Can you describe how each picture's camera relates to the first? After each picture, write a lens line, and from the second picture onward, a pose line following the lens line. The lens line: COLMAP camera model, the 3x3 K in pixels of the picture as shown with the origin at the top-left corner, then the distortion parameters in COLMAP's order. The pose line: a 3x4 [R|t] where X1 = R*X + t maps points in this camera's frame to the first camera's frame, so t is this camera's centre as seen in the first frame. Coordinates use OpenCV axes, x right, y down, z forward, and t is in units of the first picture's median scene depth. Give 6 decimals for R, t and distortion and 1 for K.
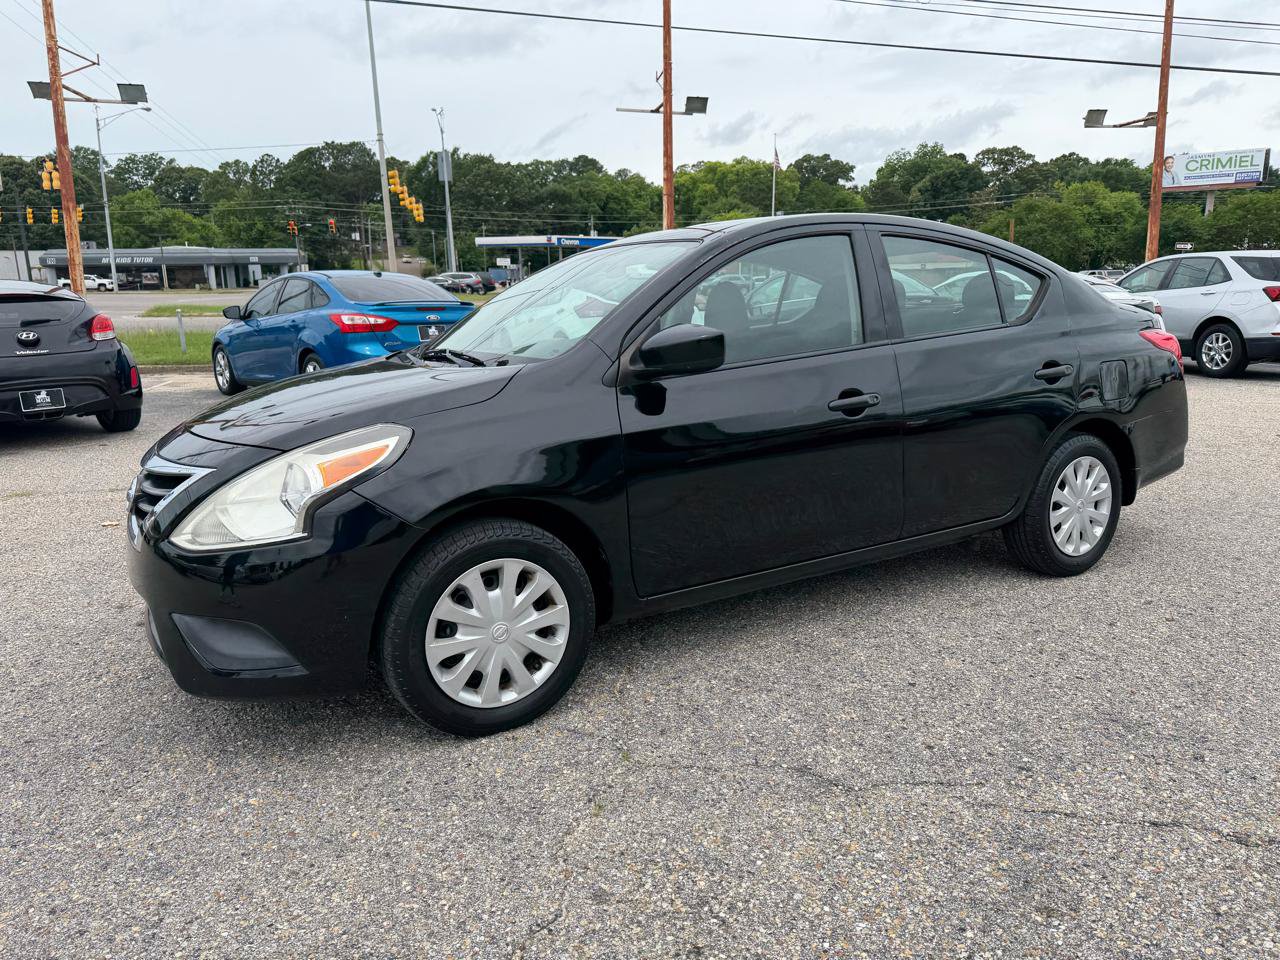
lens RADIAL K [[899.8, 0, 636.7], [0, 899.8, 472.2], [0, 0, 1]] dist [0.034554, -0.043912]
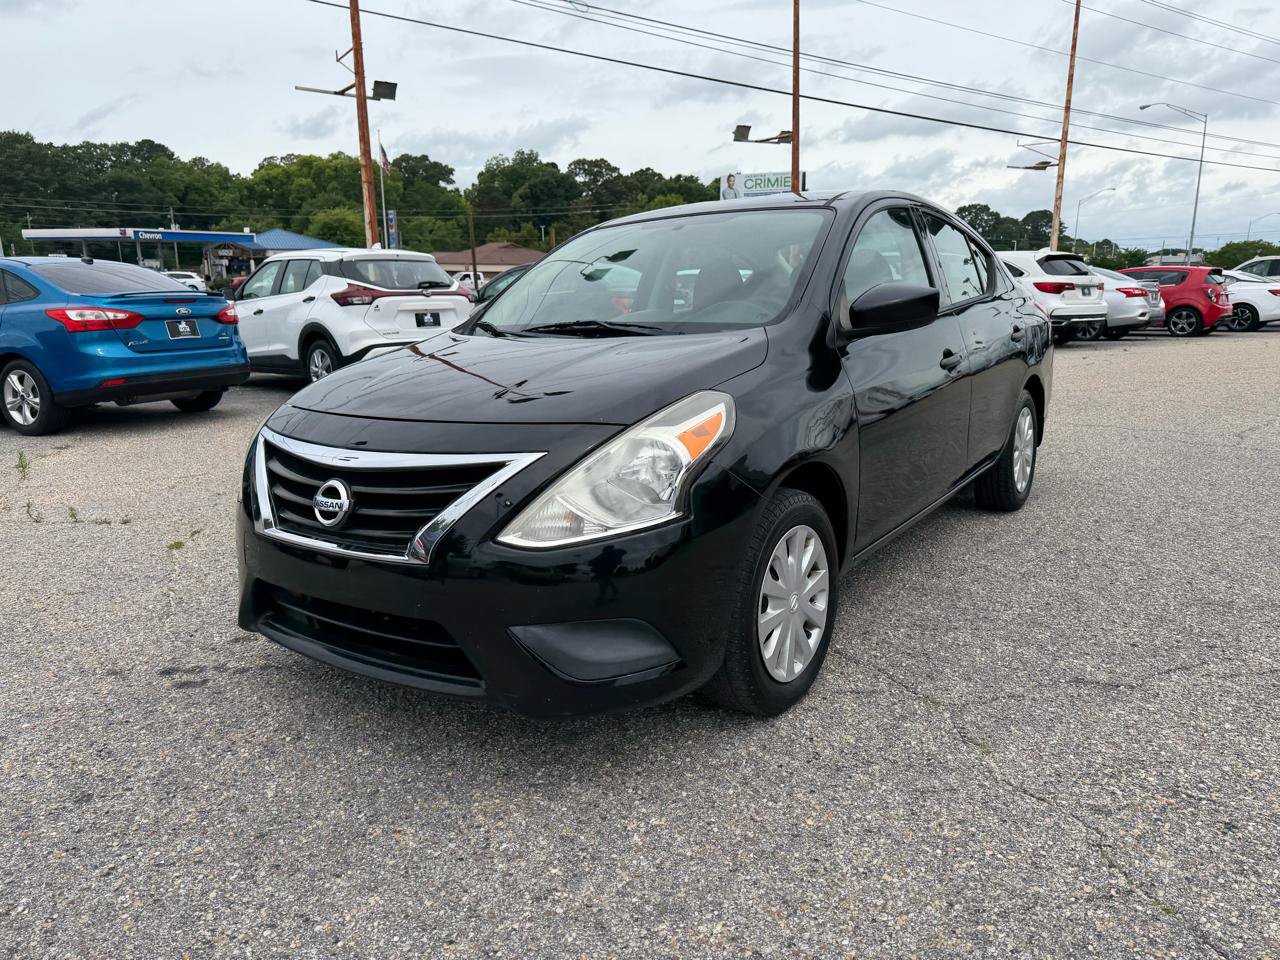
lens RADIAL K [[900.8, 0, 637.9], [0, 900.8, 482.3], [0, 0, 1]] dist [0.034005, -0.046514]
pose [[0.911386, -0.088330, 0.401963, -0.103411], [0.085393, 0.996027, 0.025260, 0.001576], [-0.402597, 0.011303, 0.915307, 0.027263]]
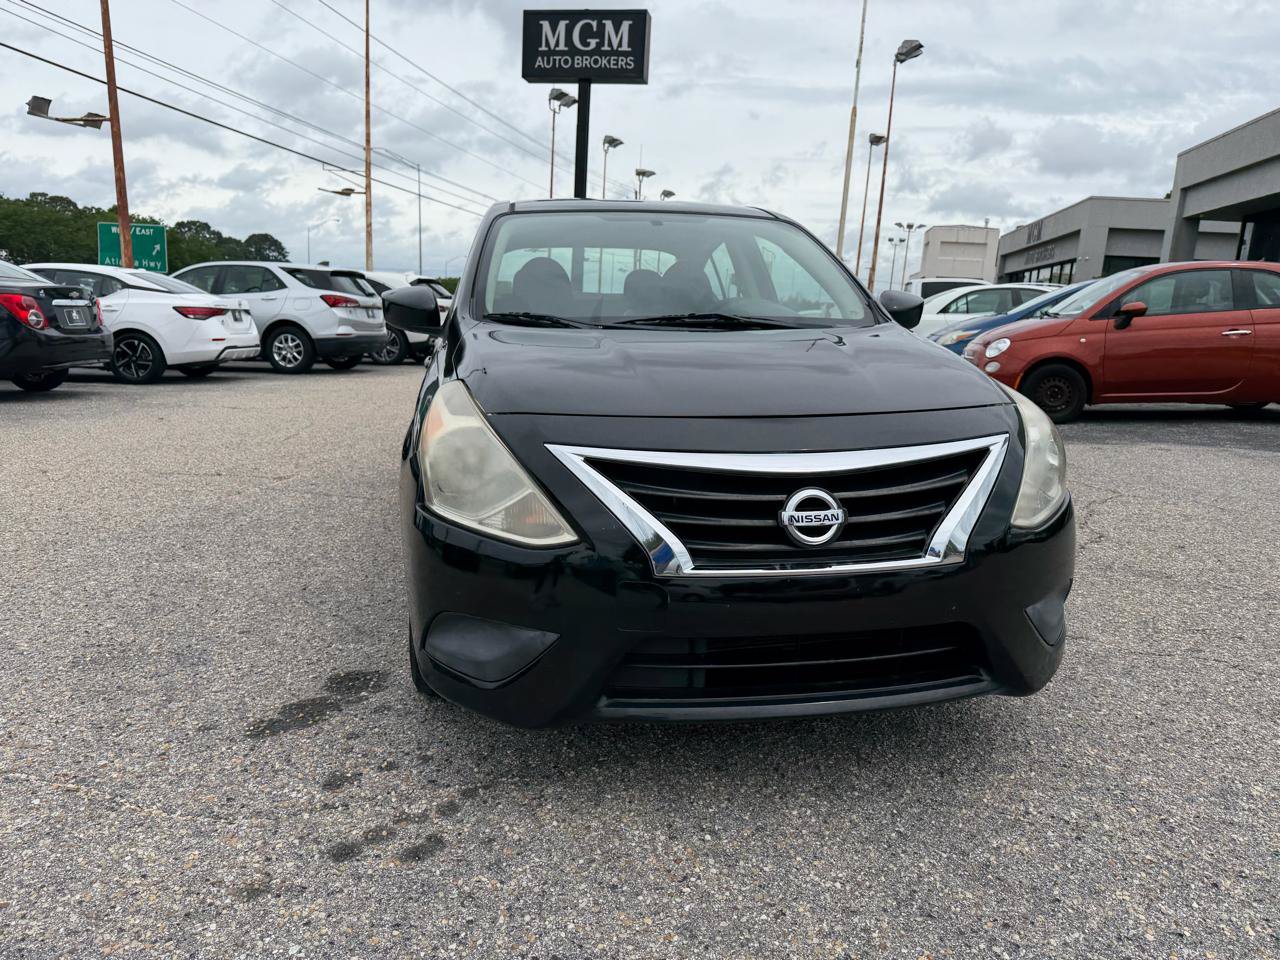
lens RADIAL K [[900.8, 0, 637.9], [0, 900.8, 482.3], [0, 0, 1]] dist [0.034005, -0.046514]
pose [[0.344645, -0.152353, 0.926288, -0.199150], [0.156506, 0.982257, 0.103327, -0.014585], [-0.925595, 0.109358, 0.362374, 0.144850]]
